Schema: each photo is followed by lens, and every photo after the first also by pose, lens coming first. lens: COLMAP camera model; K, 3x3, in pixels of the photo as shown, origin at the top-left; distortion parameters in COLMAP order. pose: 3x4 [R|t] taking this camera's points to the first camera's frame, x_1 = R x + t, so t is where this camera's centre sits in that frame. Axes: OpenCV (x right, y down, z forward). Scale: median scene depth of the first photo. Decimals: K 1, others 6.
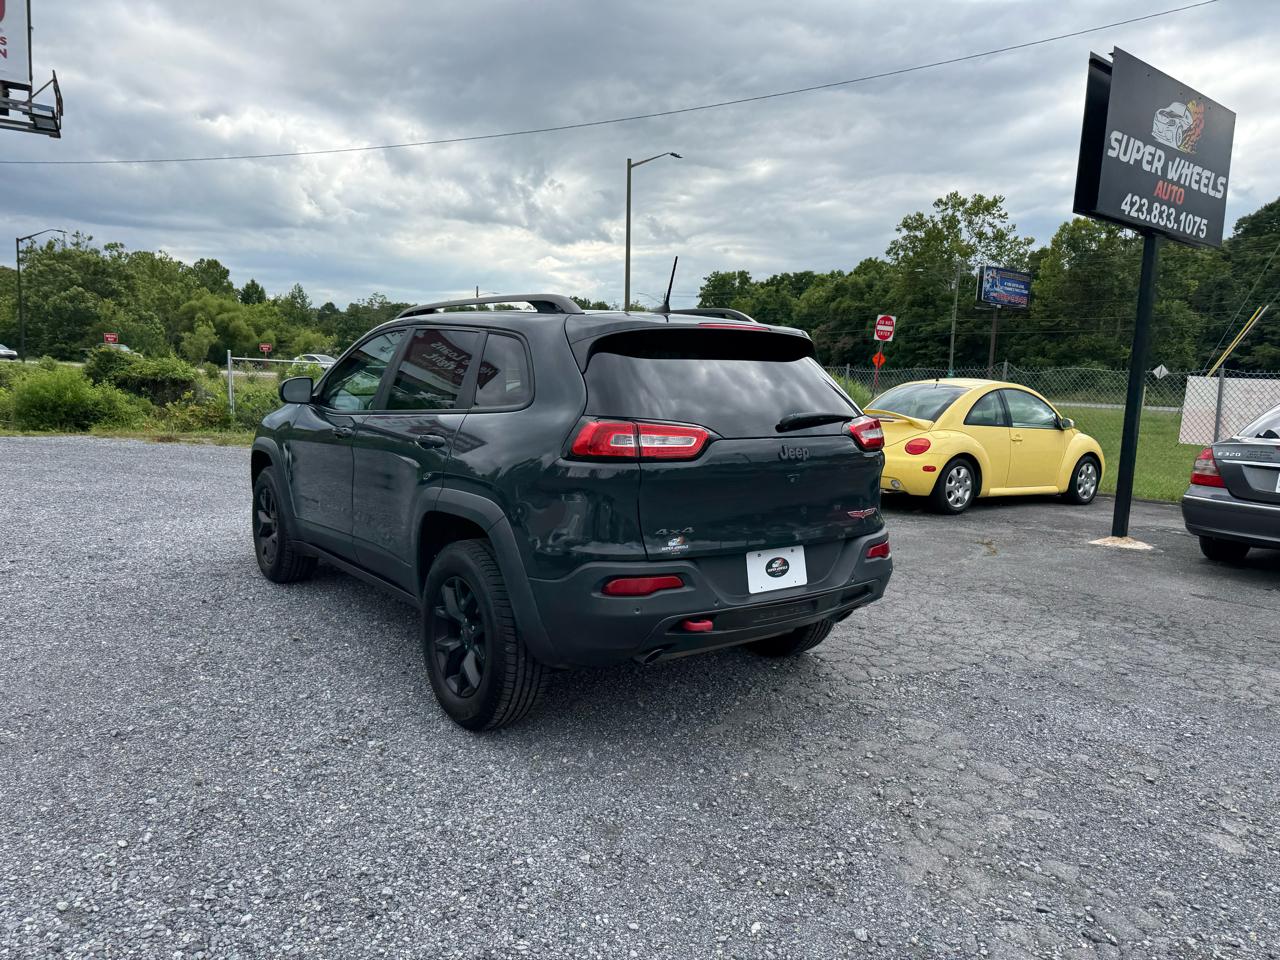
lens RADIAL K [[894.2, 0, 650.7], [0, 894.2, 492.3], [0, 0, 1]] dist [0.053413, -0.063509]
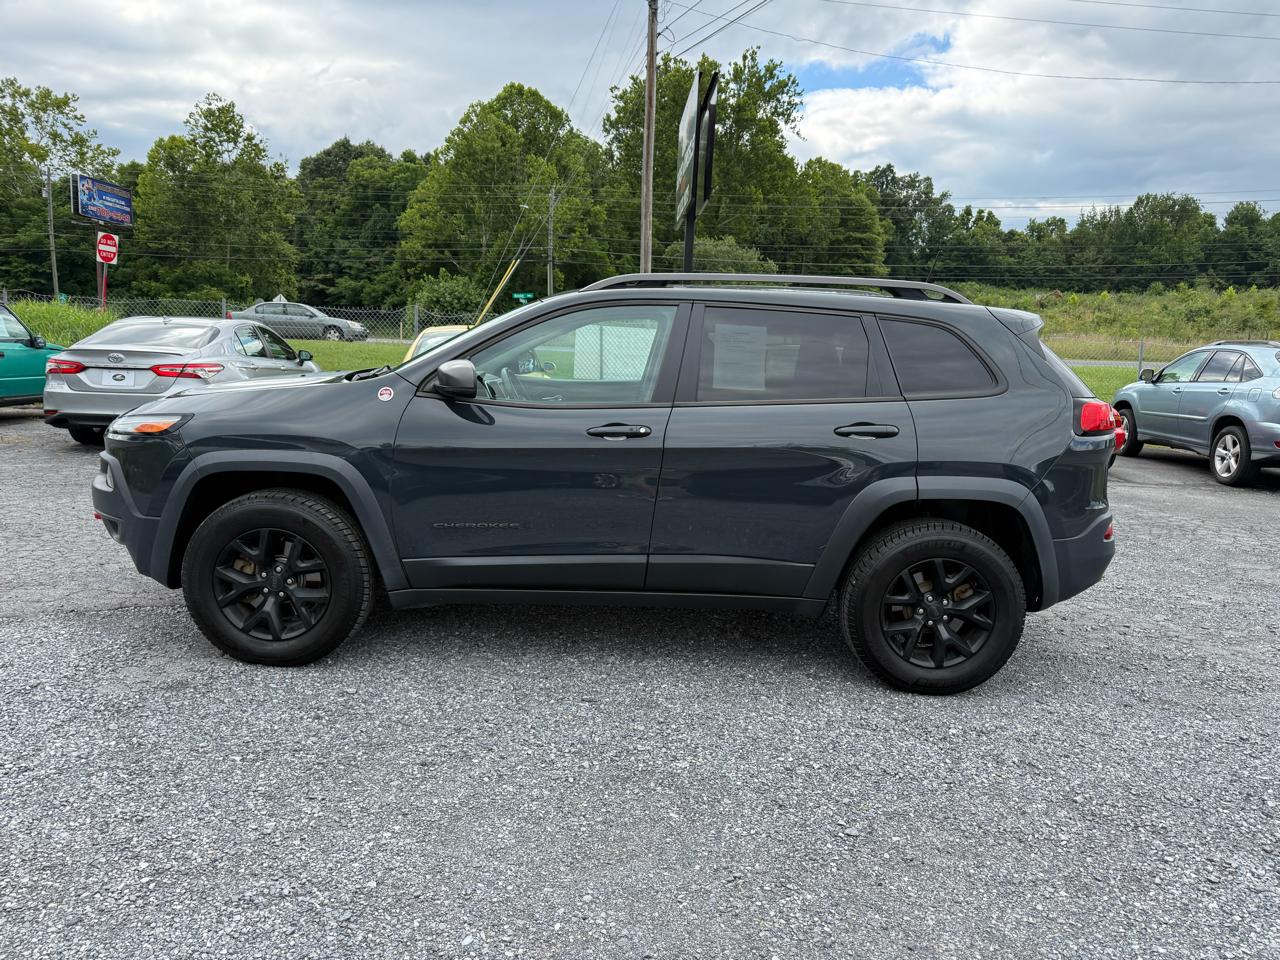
lens RADIAL K [[894.2, 0, 643.1], [0, 894.2, 489.3], [0, 0, 1]] dist [0.053413, -0.063509]
pose [[0.588741, -0.144832, 0.795240, -0.168810], [0.082367, 0.989445, 0.119222, -0.018889], [-0.804114, -0.004689, 0.594457, 0.089073]]
